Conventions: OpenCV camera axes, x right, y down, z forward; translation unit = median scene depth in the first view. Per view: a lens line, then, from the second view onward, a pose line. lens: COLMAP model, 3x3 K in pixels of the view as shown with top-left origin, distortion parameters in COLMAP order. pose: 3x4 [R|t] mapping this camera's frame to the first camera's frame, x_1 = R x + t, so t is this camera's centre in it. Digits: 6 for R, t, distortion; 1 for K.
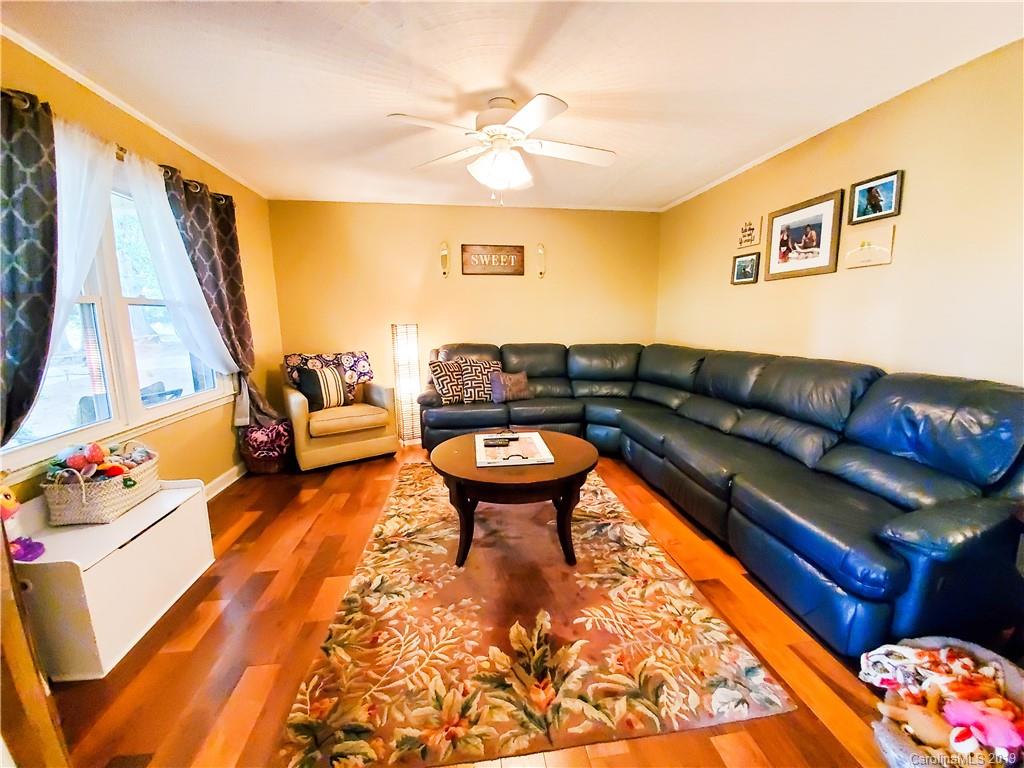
lens RADIAL K [[405.5, 0, 518.6], [0, 405.5, 383.2], [0, 0, 1]] dist [0.007476, -0.014179]
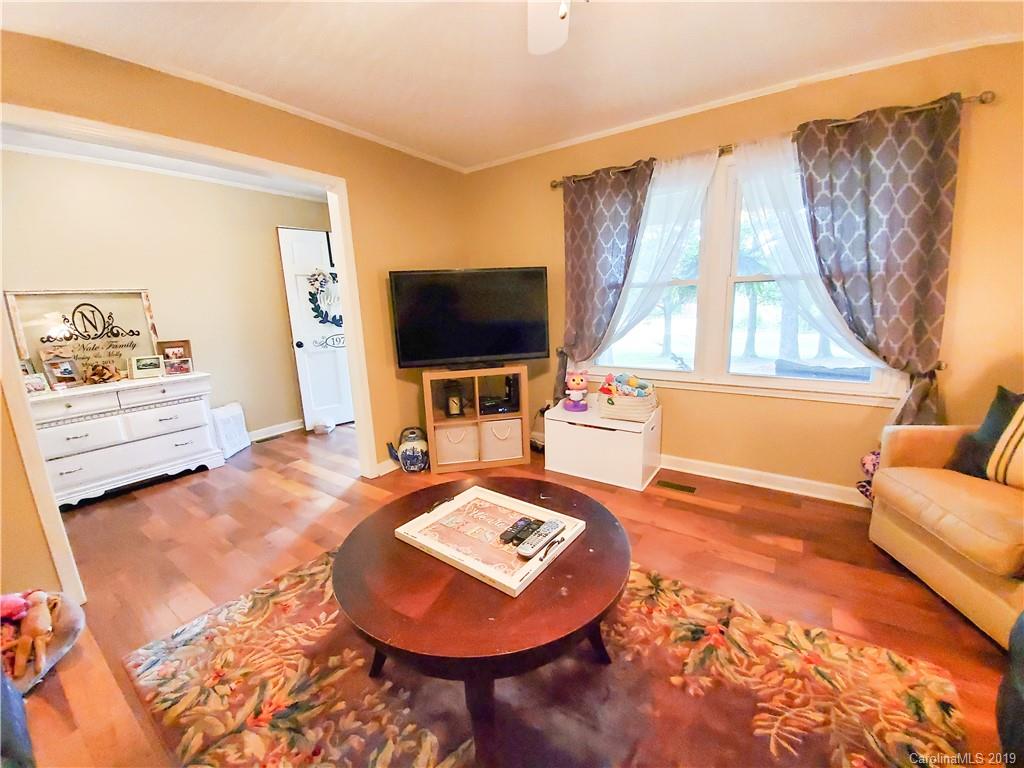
lens RADIAL K [[405.5, 0, 518.6], [0, 405.5, 383.2], [0, 0, 1]] dist [0.007476, -0.014179]
pose [[-0.683862, 0.176336, -0.707982, 0.376323], [-0.075405, 0.948077, 0.308972, -0.261379], [0.725704, 0.264679, -0.635057, 1.529184]]
